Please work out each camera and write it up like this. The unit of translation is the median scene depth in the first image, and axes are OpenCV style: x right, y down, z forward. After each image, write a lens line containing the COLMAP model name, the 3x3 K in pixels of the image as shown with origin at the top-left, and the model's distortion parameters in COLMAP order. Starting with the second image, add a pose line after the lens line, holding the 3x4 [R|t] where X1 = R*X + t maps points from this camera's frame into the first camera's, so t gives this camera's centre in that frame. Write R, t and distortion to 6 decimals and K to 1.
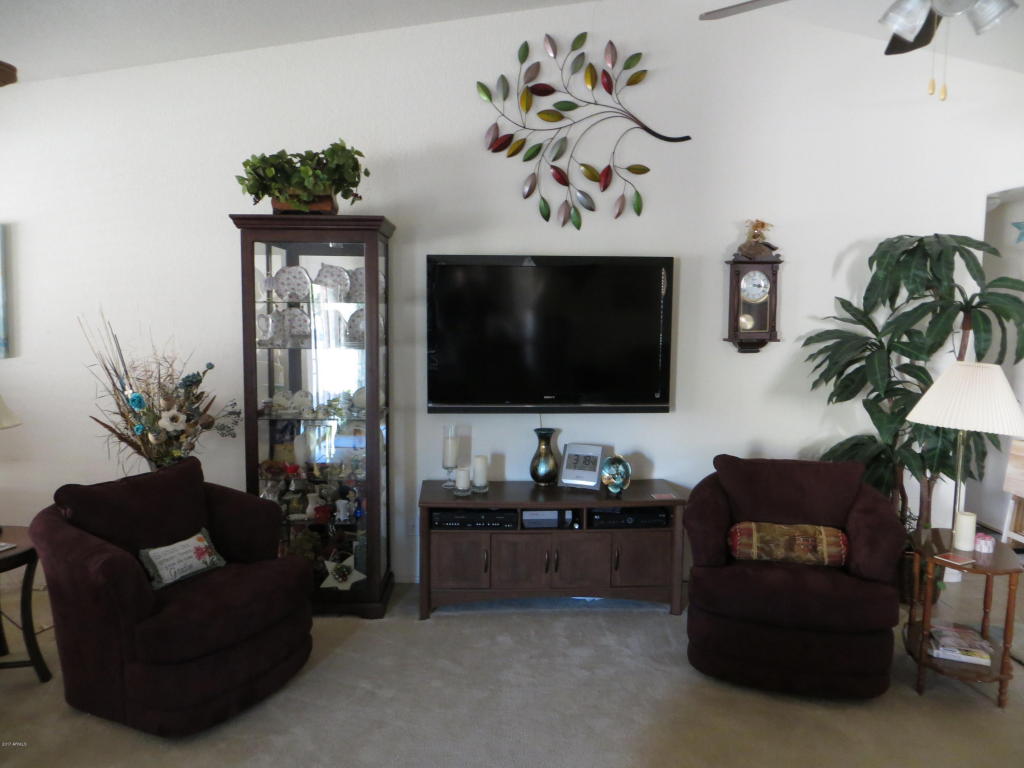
lens RADIAL K [[770.5, 0, 506.2], [0, 770.5, 379.9], [0, 0, 1]] dist [-0.021110, 0.009044]
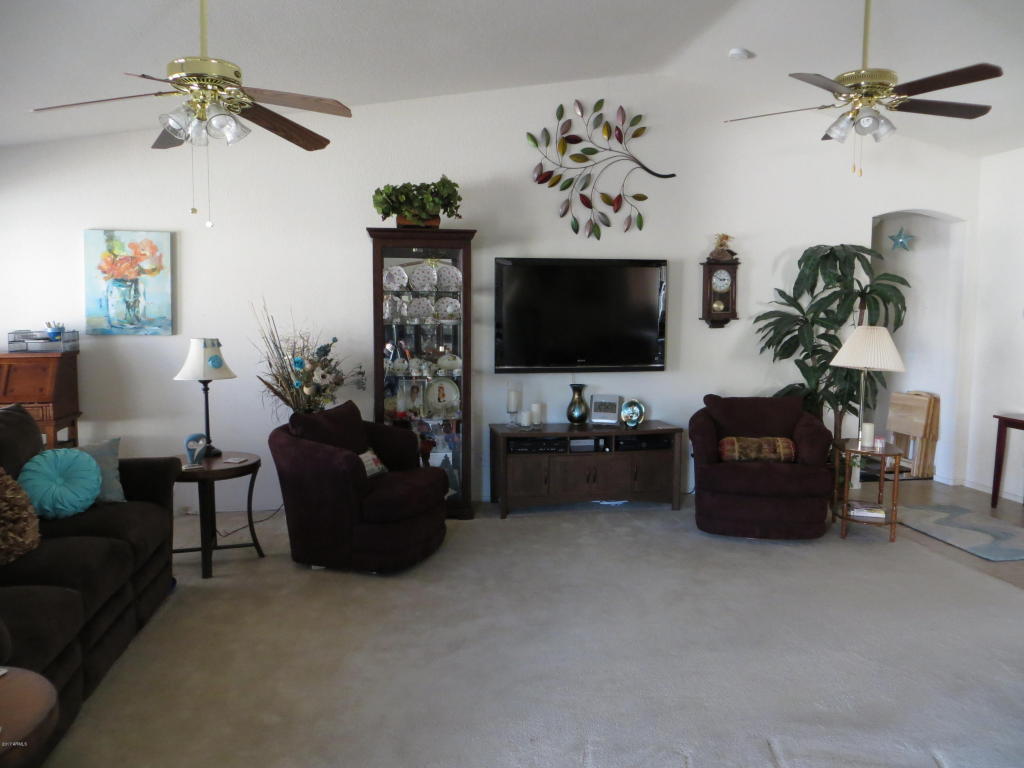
lens RADIAL K [[770.5, 0, 506.2], [0, 770.5, 379.9], [0, 0, 1]] dist [-0.021110, 0.009044]
pose [[0.991820, -0.016962, 0.126511, -0.256809], [0.017884, 0.999821, -0.006162, 0.064139], [-0.126384, 0.008374, 0.991946, -0.361358]]
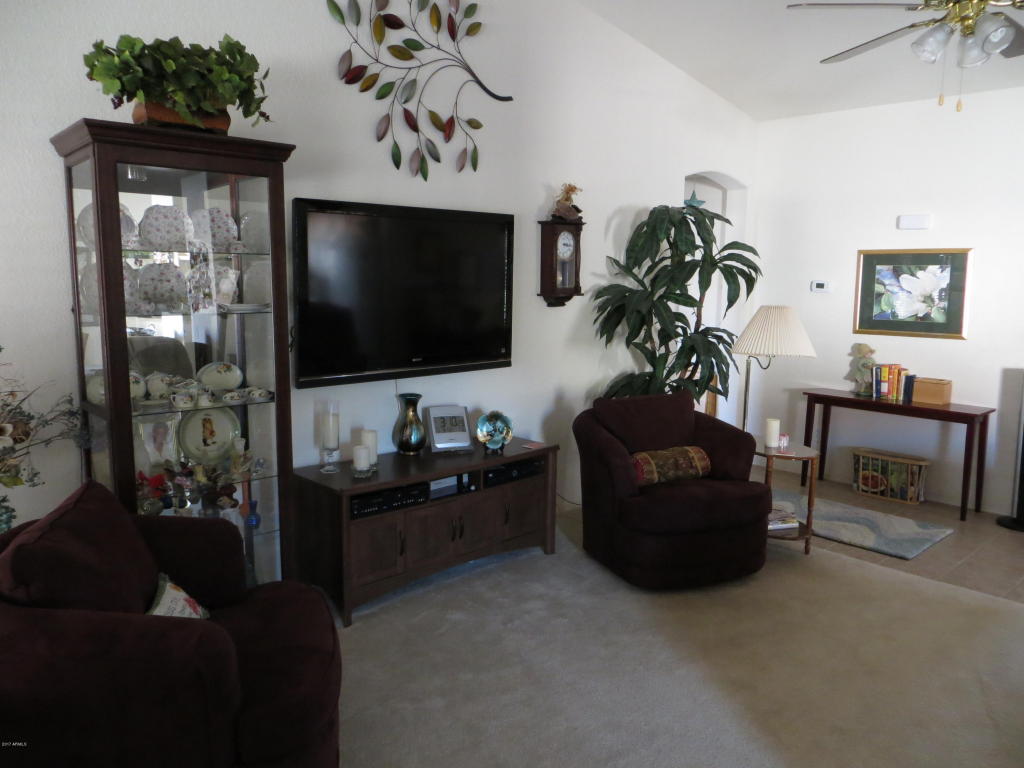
lens RADIAL K [[770.5, 0, 506.2], [0, 770.5, 379.9], [0, 0, 1]] dist [-0.021110, 0.009044]
pose [[0.763351, -0.088569, 0.639884, -0.466890], [0.062377, 0.996034, 0.063453, -0.005473], [-0.642966, -0.008523, 0.765848, 0.216008]]
